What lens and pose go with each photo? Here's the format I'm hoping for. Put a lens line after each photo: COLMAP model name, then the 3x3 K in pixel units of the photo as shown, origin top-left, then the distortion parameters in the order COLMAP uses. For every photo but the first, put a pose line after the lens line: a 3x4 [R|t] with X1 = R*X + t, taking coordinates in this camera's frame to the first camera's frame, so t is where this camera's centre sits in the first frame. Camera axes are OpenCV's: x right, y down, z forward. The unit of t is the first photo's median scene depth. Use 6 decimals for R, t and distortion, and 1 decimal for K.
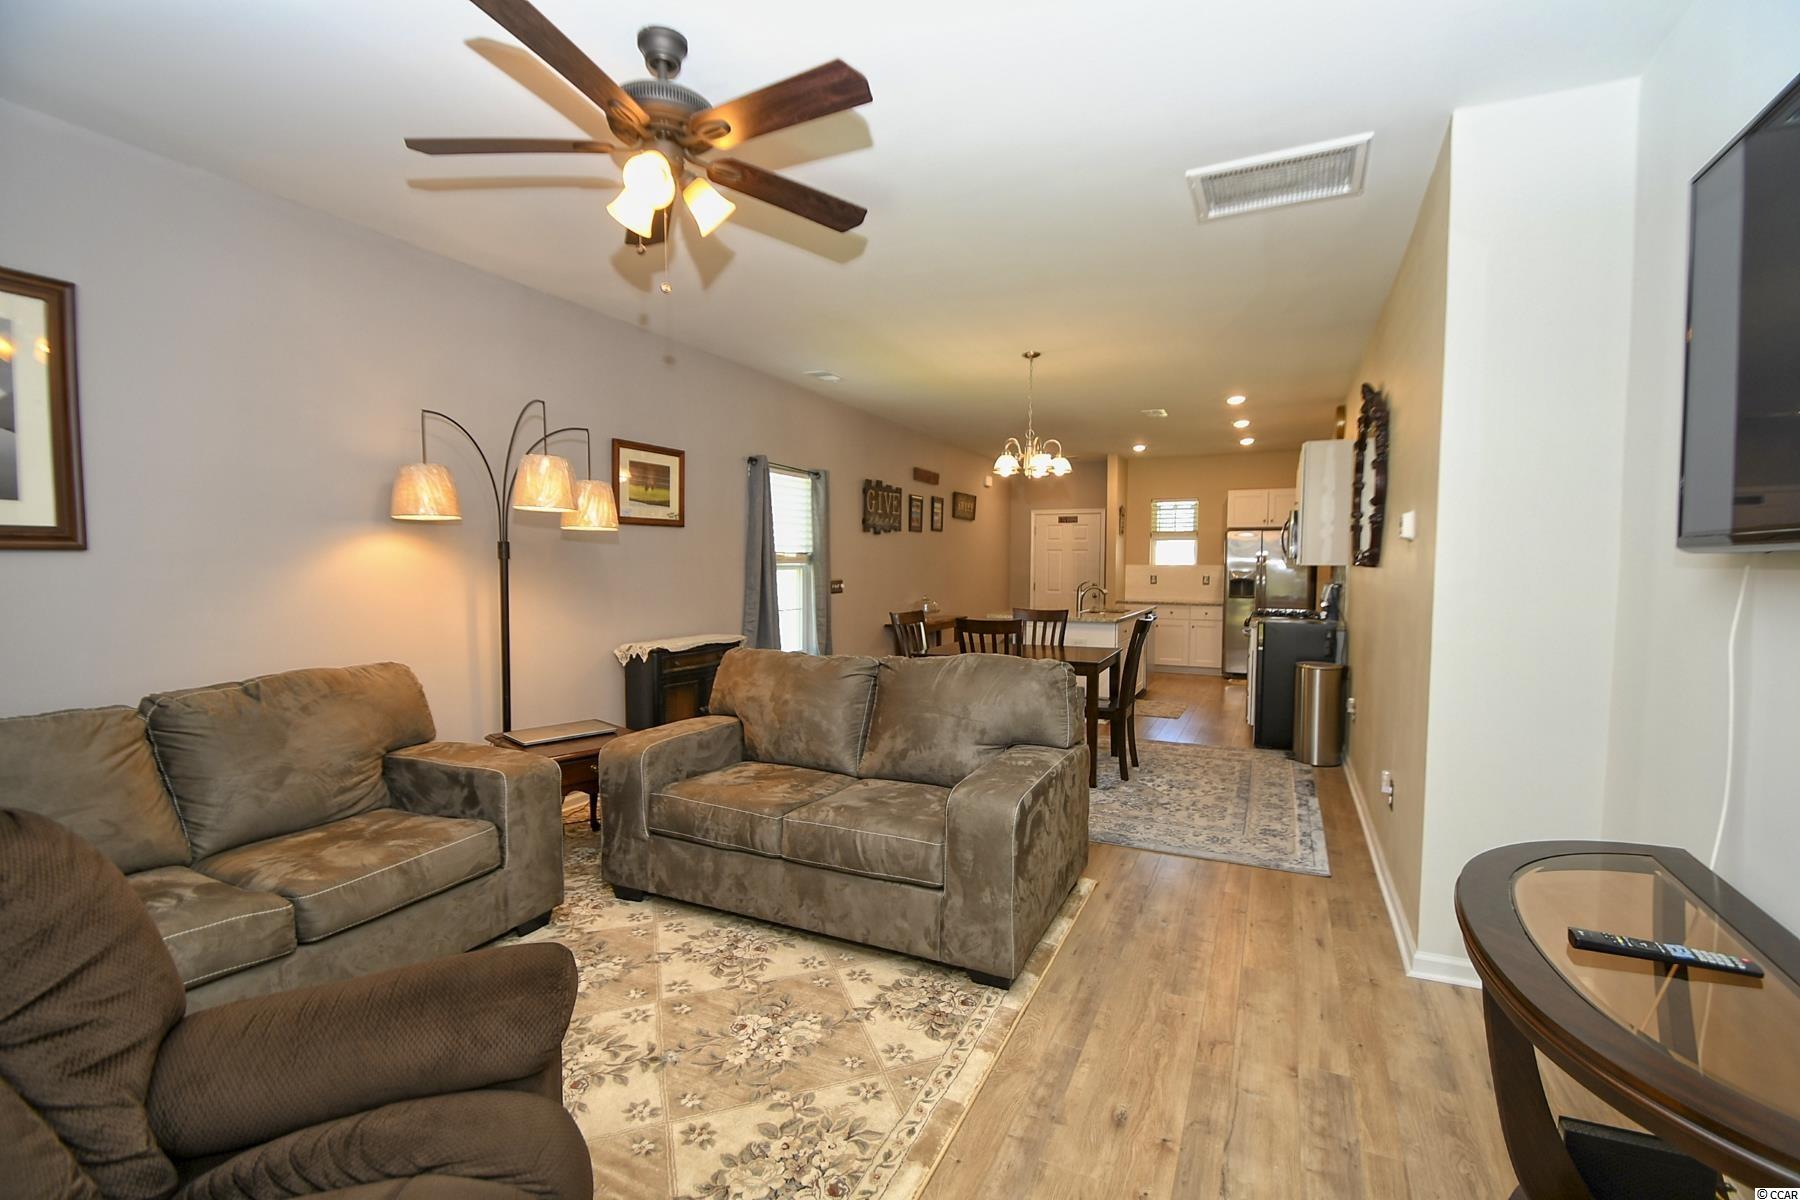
lens RADIAL K [[785.4, 0, 906.0], [0, 785.4, 606.7], [0, 0, 1]] dist [0.002406, -0.005807]
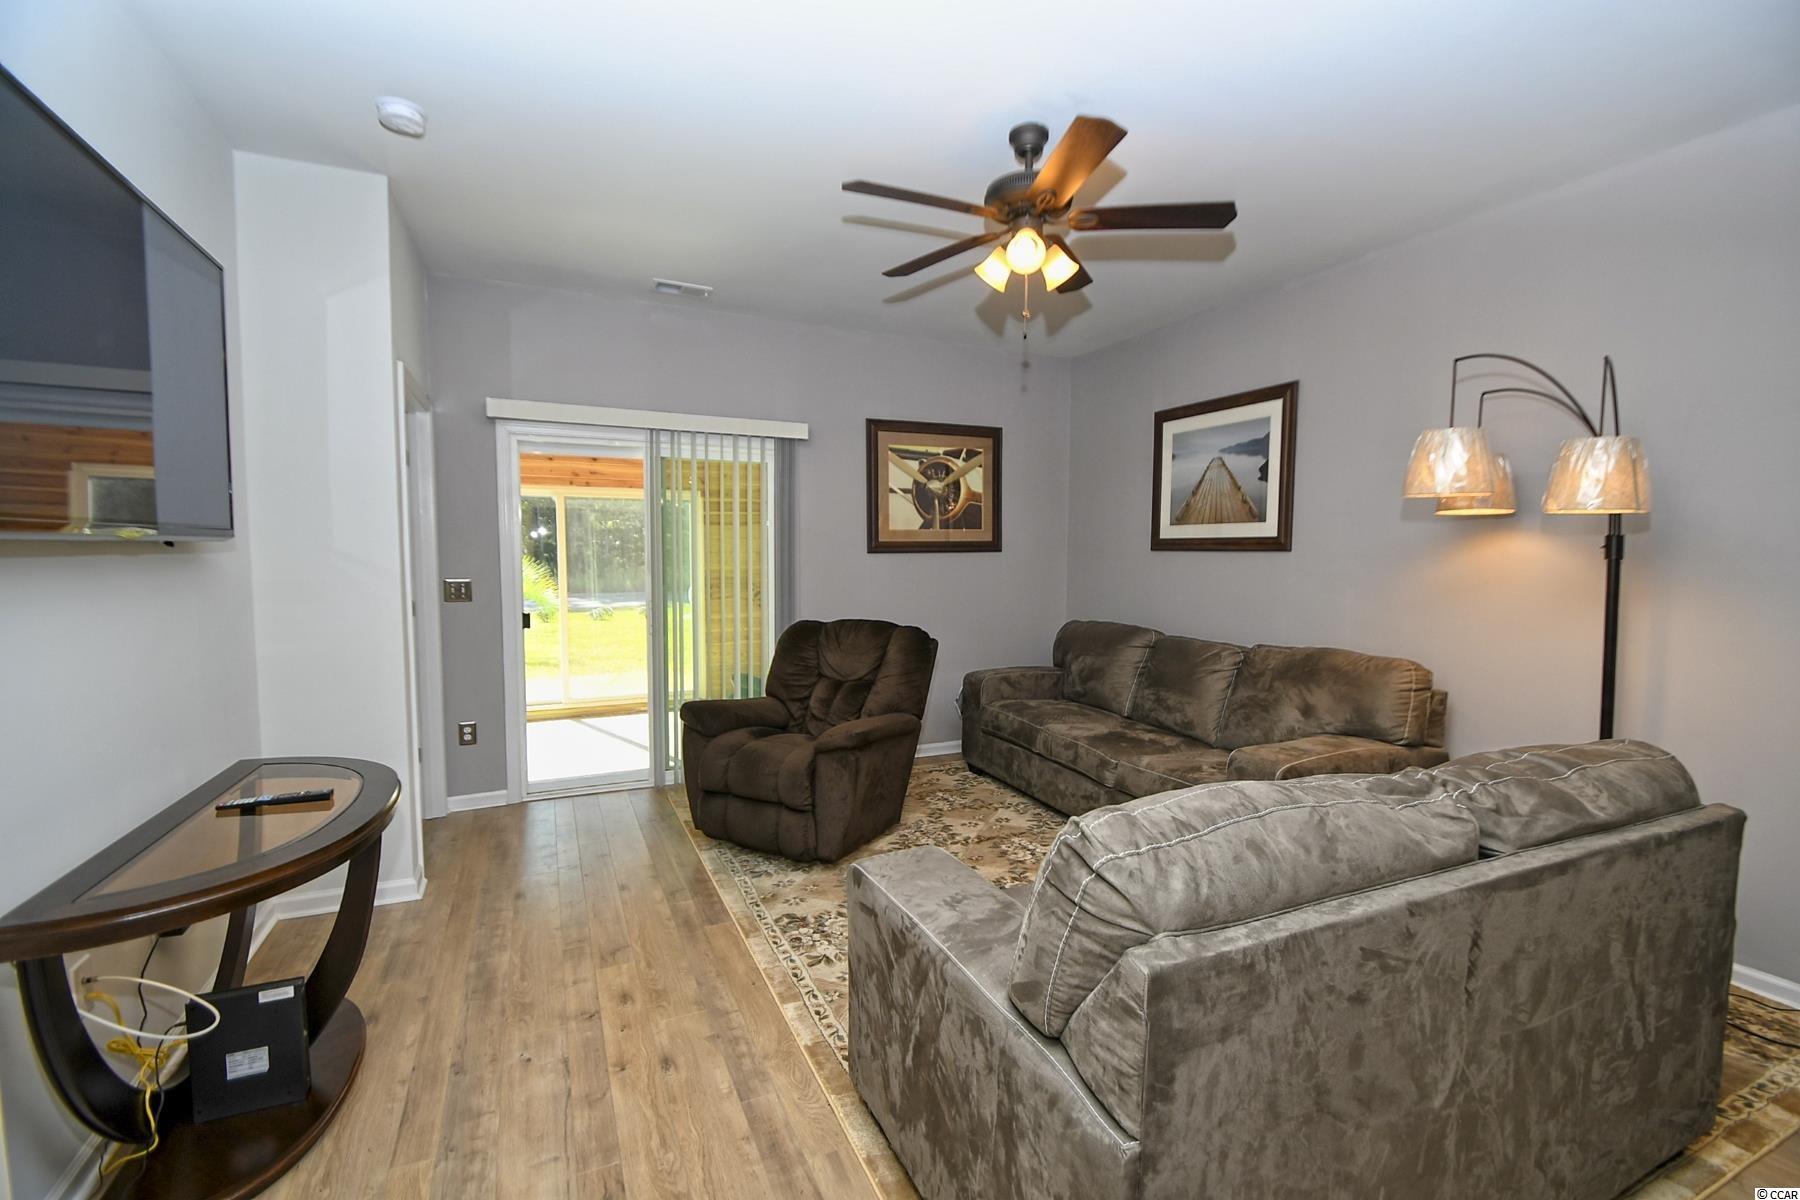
lens RADIAL K [[785.4, 0, 903.2], [0, 785.4, 601.7], [0, 0, 1]] dist [0.002406, -0.005807]
pose [[-0.641394, 0.038581, -0.766241, 0.444402], [-0.053542, 0.994049, 0.094869, -0.053943], [0.765341, 0.101875, -0.635511, 0.956621]]
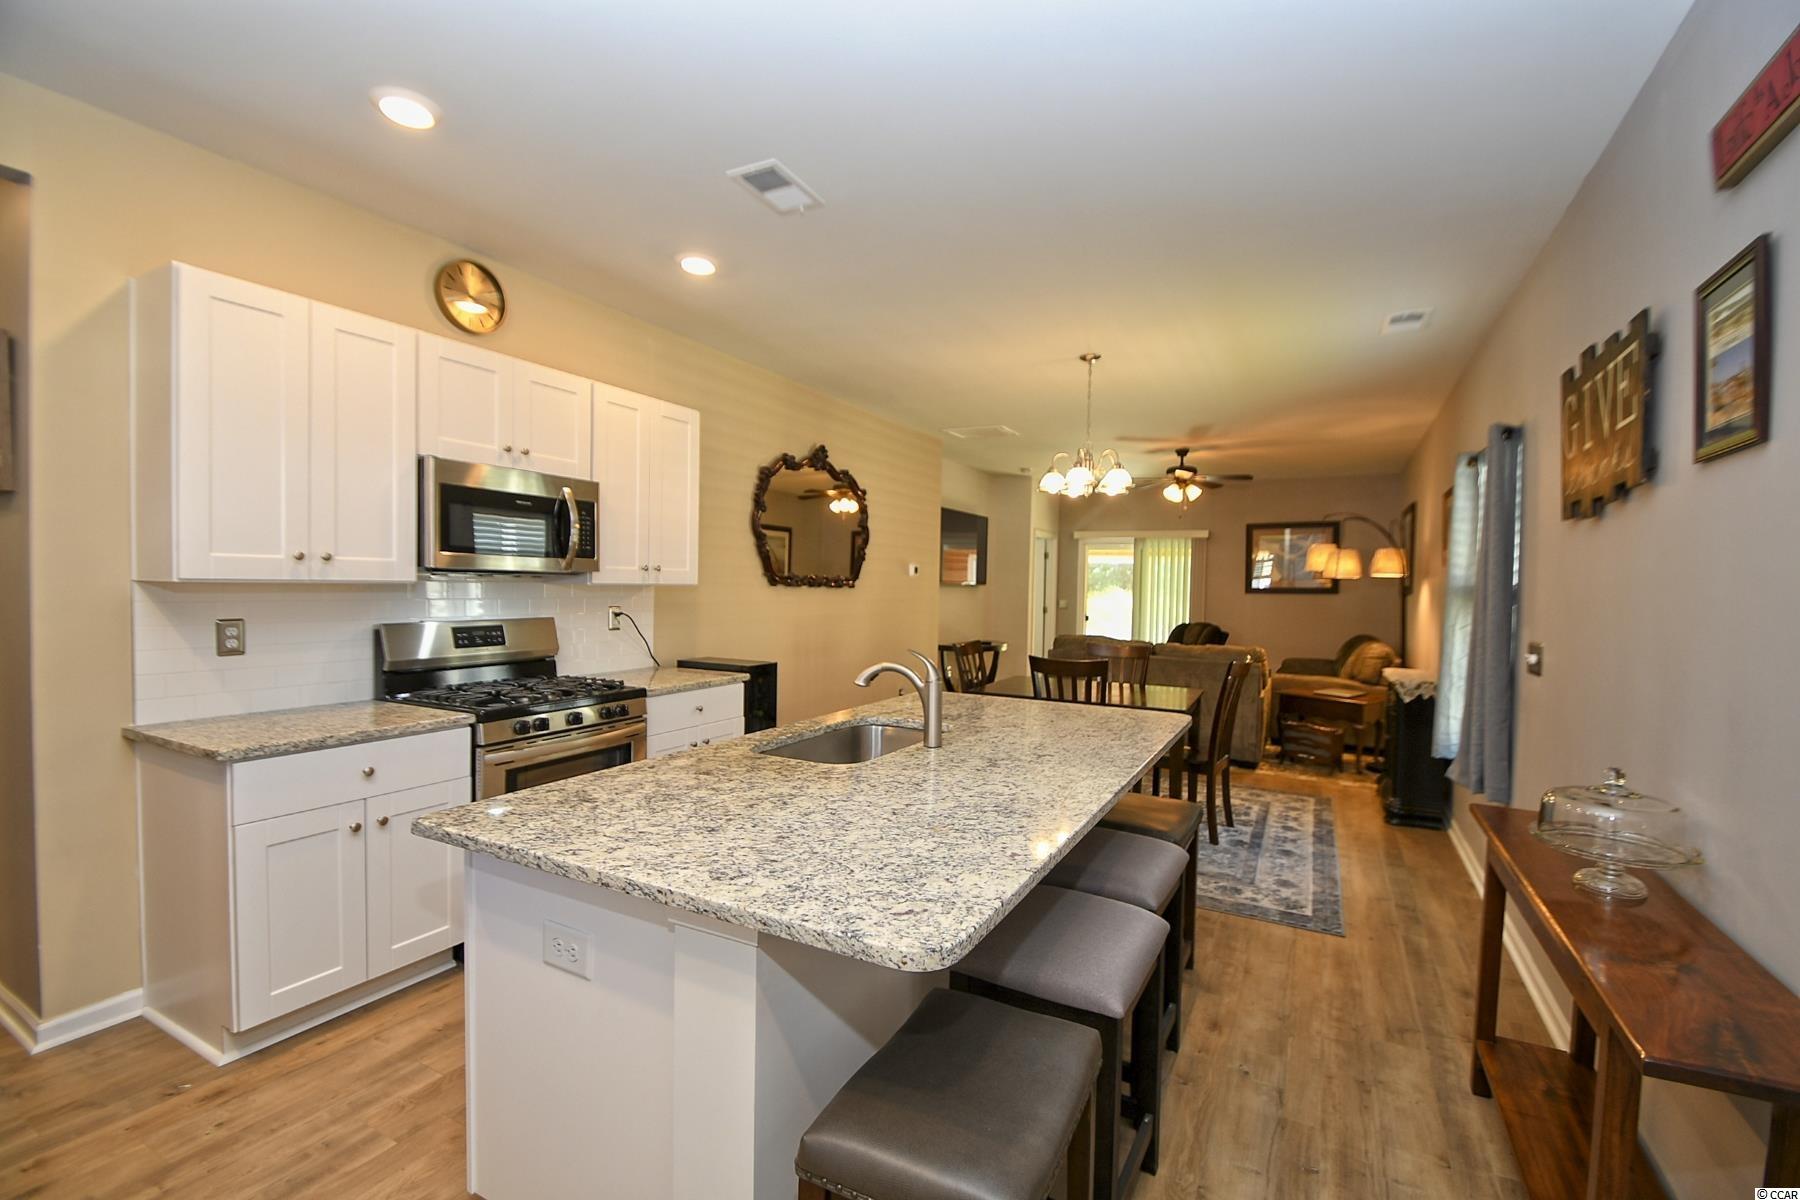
lens RADIAL K [[785.4, 0, 907.7], [0, 785.4, 606.6], [0, 0, 1]] dist [0.002406, -0.005807]
pose [[-0.998652, -0.027120, 0.044264, 0.434108], [-0.023216, 0.995986, 0.086448, -0.157084], [-0.046430, 0.085304, -0.995273, 2.613127]]
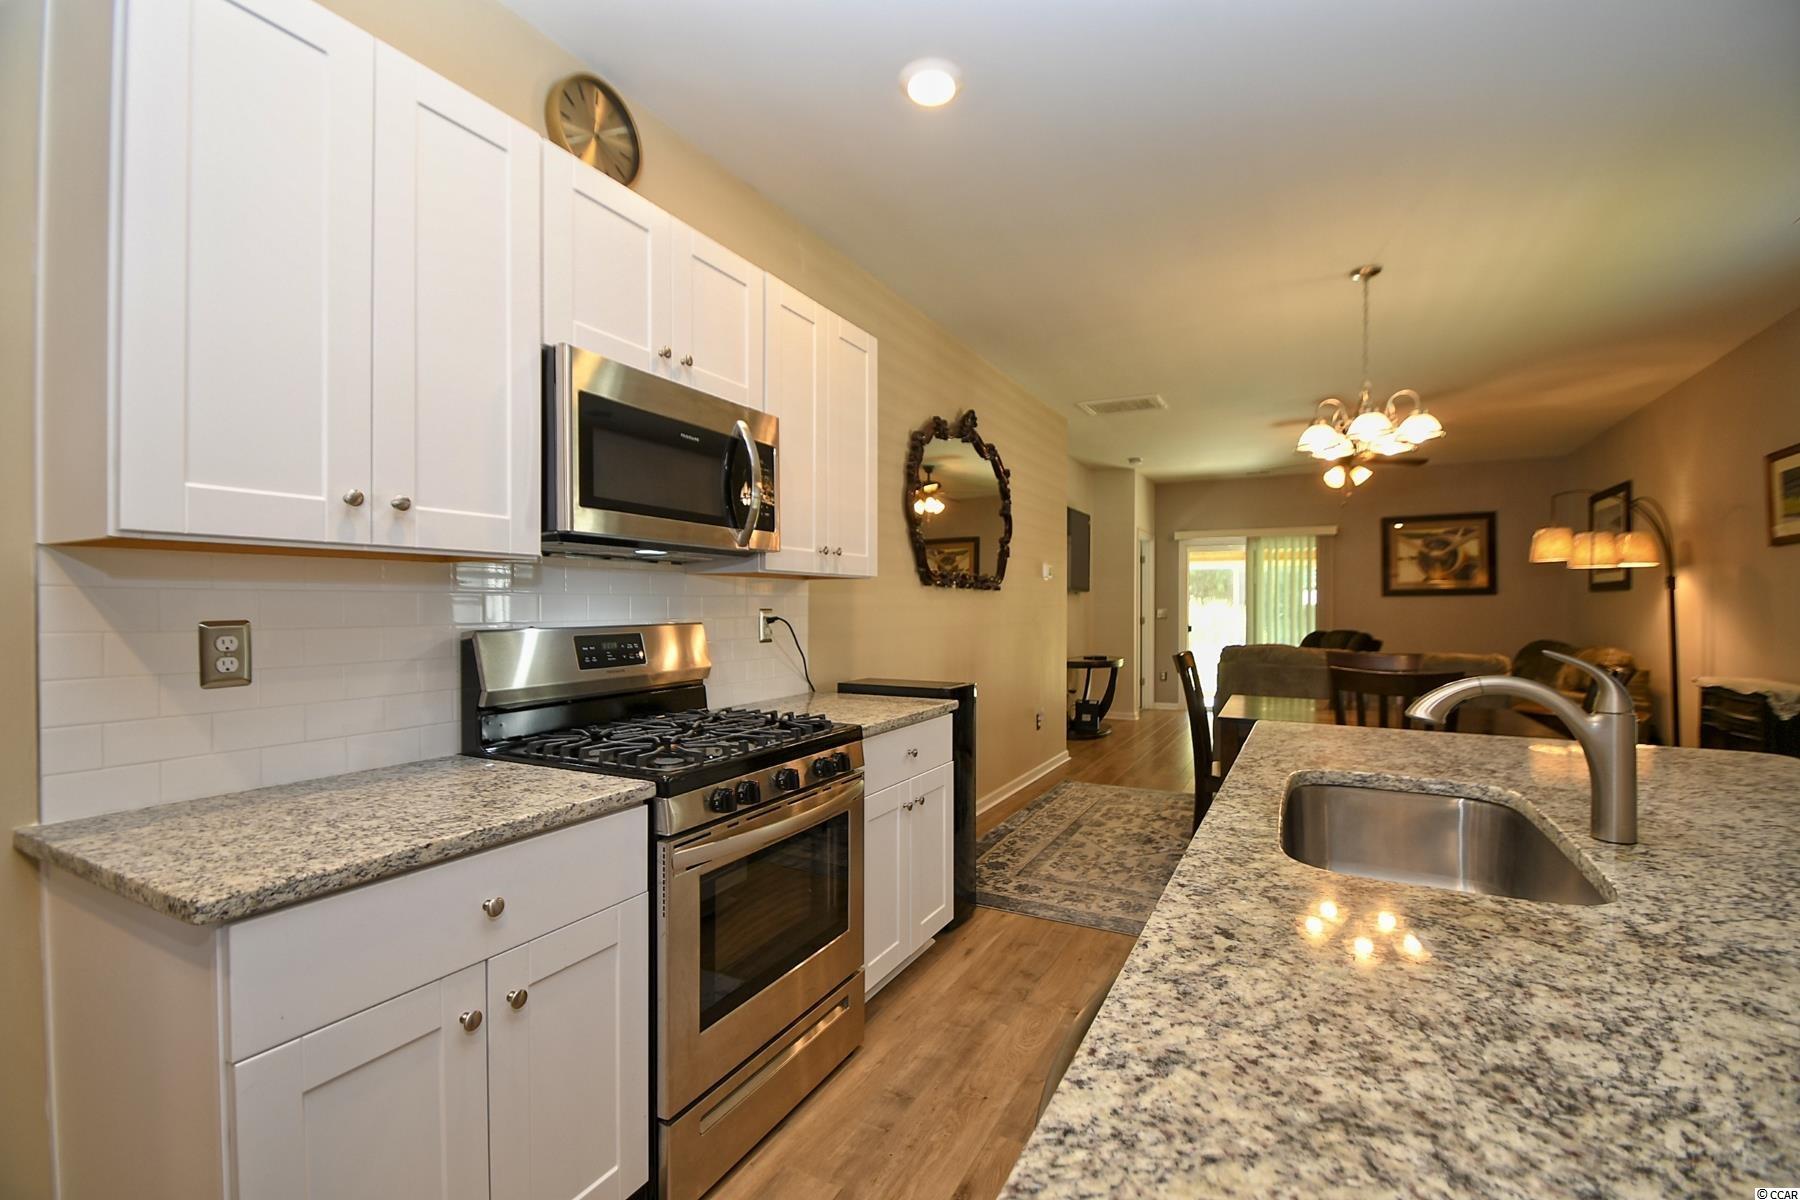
lens RADIAL K [[785.4, 0, 908.6], [0, 785.4, 606.2], [0, 0, 1]] dist [0.002406, -0.005807]
pose [[-0.999073, -0.007736, 0.042356, 0.706128], [-0.005194, 0.998197, 0.059795, -0.105255], [-0.042742, 0.059519, -0.997312, 2.326175]]
